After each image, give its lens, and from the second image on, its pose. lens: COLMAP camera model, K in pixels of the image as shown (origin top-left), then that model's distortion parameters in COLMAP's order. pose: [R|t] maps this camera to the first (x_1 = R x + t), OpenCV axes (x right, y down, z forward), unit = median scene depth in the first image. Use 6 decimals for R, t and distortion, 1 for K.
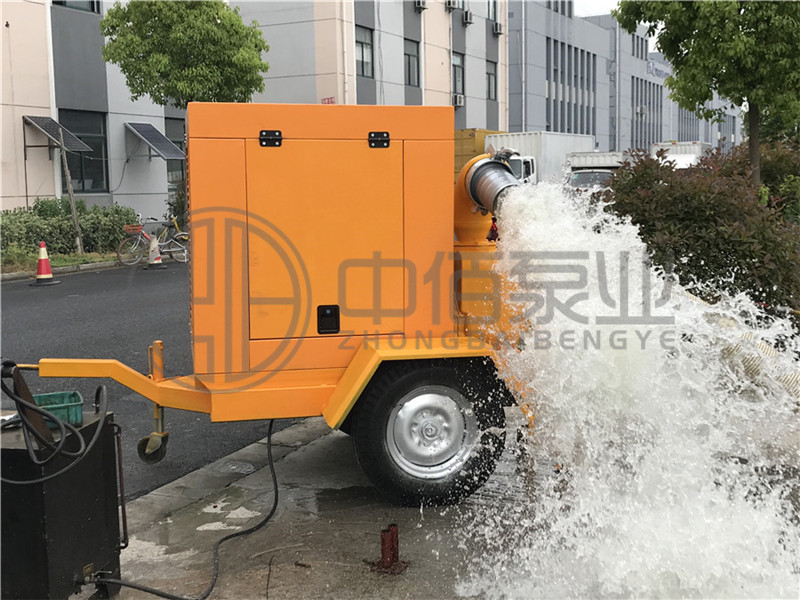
lens RADIAL K [[1038.6, 0, 401.6], [0, 1038.6, 300.4], [0, 0, 1]] dist [-0.110040, 0.000000]
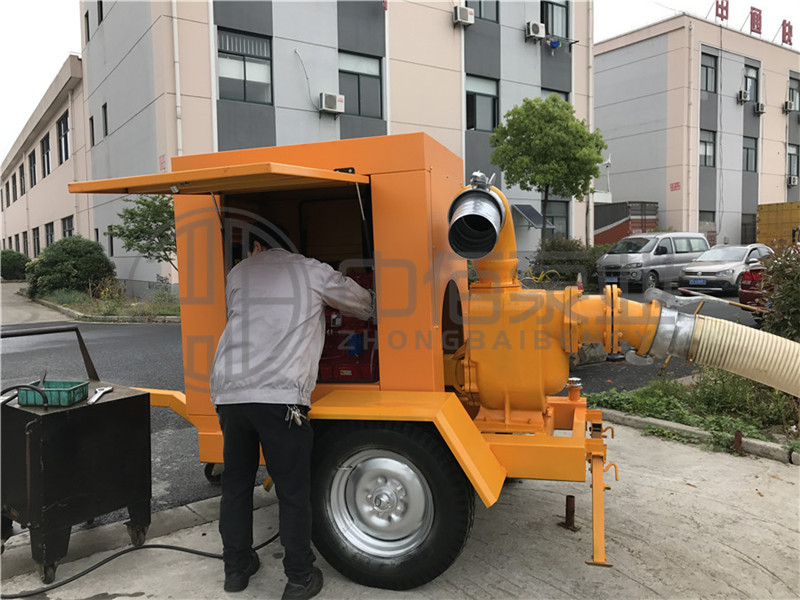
lens RADIAL K [[643.4, 0, 400.8], [0, 643.4, 298.0], [0, 0, 1]] dist [0.010447, -0.017630]
pose [[0.871972, 0.026261, -0.488852, 0.054047], [-0.043054, 0.998805, -0.023140, -0.005754], [0.487660, 0.041225, 0.872060, 0.094701]]
